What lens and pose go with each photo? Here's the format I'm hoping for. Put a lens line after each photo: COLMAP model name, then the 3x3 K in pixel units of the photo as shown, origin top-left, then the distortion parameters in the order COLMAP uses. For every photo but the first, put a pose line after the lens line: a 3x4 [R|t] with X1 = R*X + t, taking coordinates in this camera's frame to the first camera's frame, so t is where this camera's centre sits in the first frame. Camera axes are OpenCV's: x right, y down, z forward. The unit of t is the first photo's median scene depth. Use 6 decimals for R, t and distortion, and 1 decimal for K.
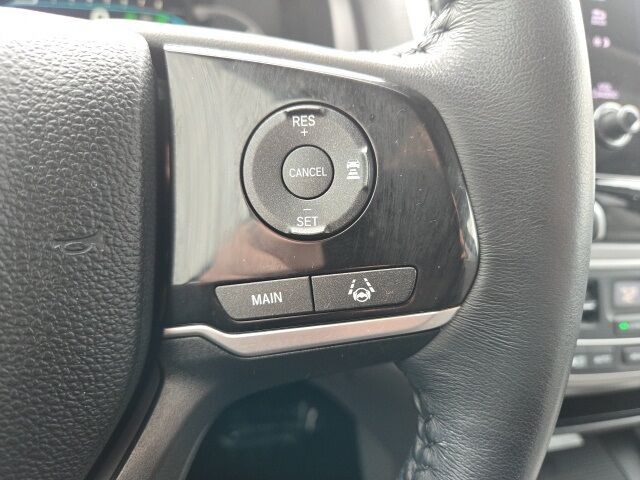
lens RADIAL K [[473.6, 0, 320.0], [0, 473.6, 240.0], [0, 0, 1]] dist [0.009638, -0.002970]
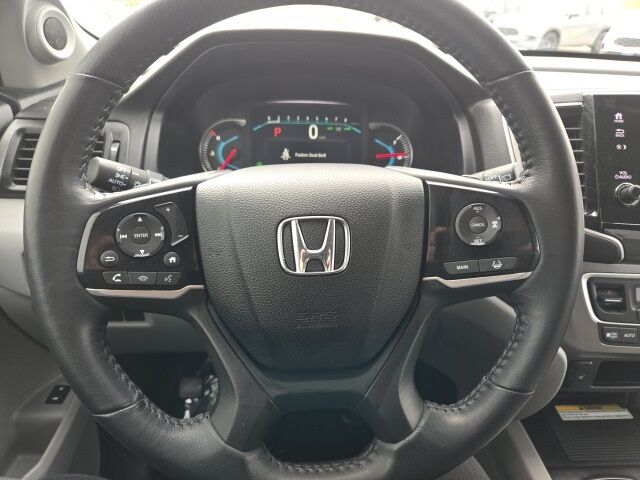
lens RADIAL K [[462.8, 0, 317.8], [0, 462.8, 243.8], [0, 0, 1]] dist [0.062087, 0.000608]
pose [[0.989491, 0.018374, -0.143420, -0.595354], [-0.027806, 0.997560, -0.064036, 0.190714], [0.141893, 0.067351, 0.987588, -2.013729]]
